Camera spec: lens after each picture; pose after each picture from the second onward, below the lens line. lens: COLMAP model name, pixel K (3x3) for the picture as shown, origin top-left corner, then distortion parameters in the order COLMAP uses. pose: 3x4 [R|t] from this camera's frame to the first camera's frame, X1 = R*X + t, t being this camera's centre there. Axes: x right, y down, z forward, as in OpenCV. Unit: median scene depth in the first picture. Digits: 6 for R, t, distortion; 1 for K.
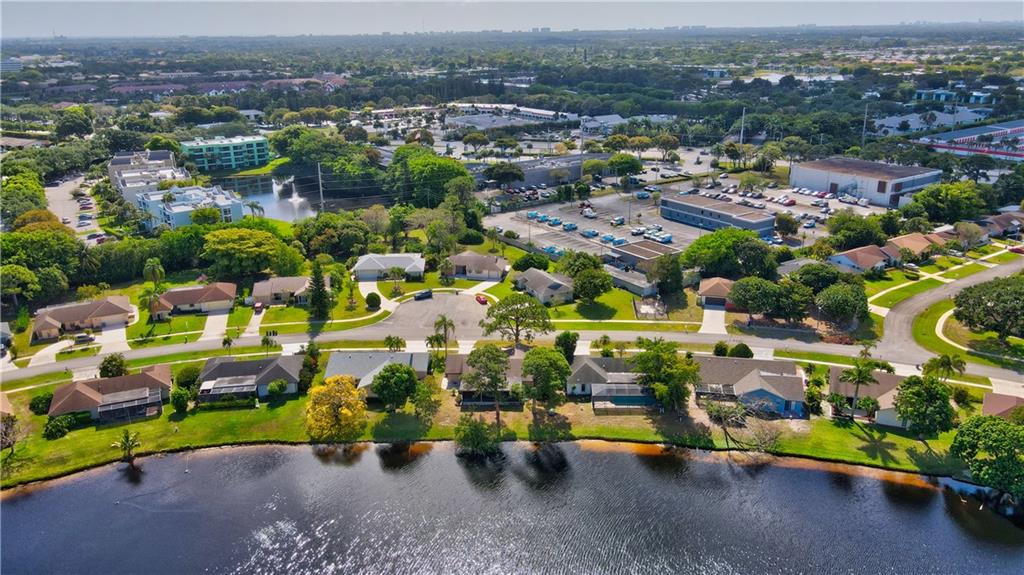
lens RADIAL K [[759.8, 0, 505.3], [0, 759.8, 288.0], [0, 0, 1]] dist [-0.009147, 0.045985]
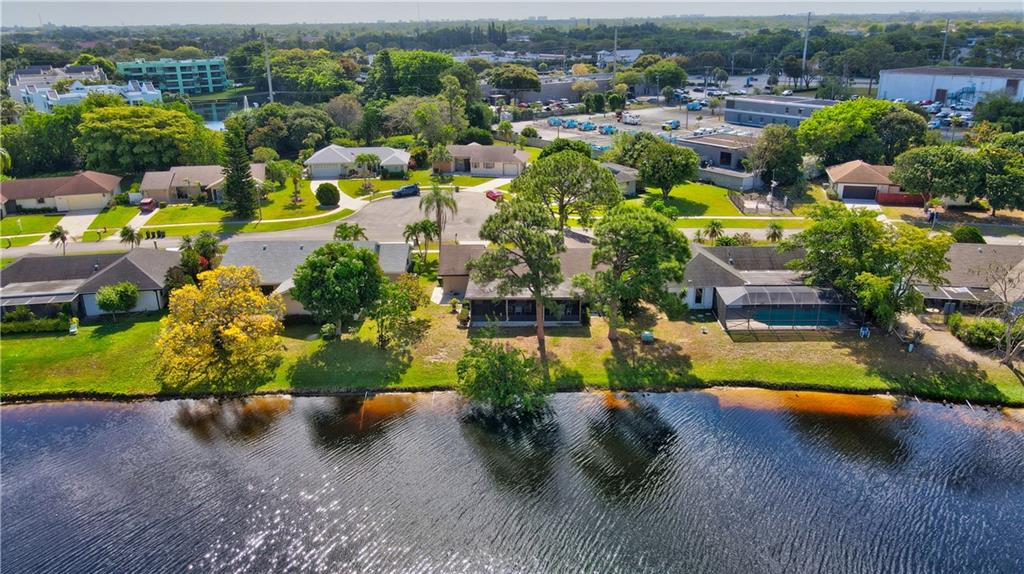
lens RADIAL K [[759.8, 0, 505.3], [0, 759.8, 287.5], [0, 0, 1]] dist [-0.009147, 0.045985]
pose [[0.999984, -0.004187, 0.003709, -0.026568], [0.004157, 0.999958, 0.008177, 0.093661], [-0.003743, -0.008161, 0.999960, 0.366433]]
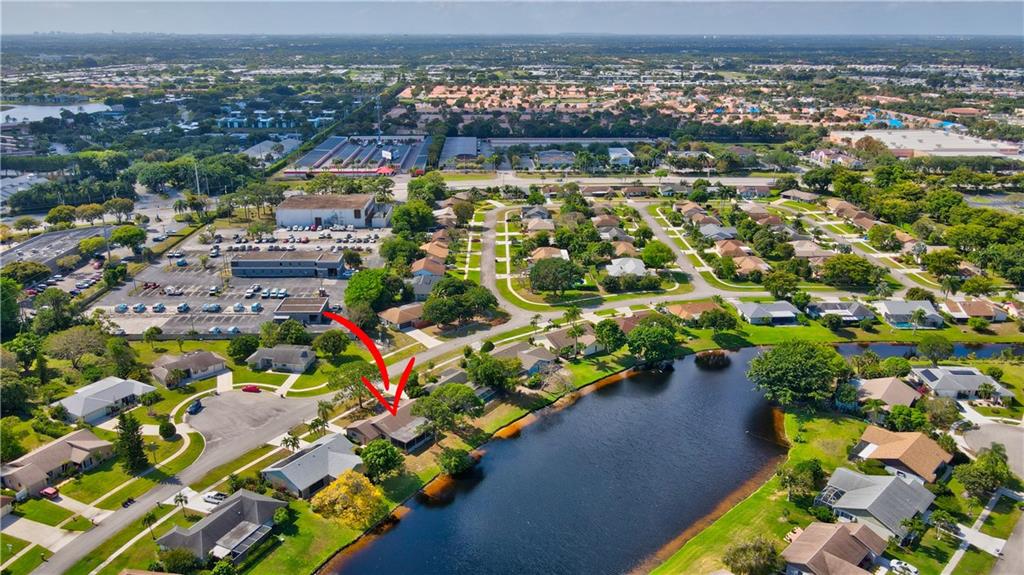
lens RADIAL K [[759.8, 0, 505.3], [0, 759.8, 288.0], [0, 0, 1]] dist [-0.009147, 0.045985]
pose [[0.548025, -0.257708, 0.795773, -0.679611], [0.266927, 0.955496, 0.125609, -0.167882], [-0.792729, 0.143577, 0.592425, 0.073503]]
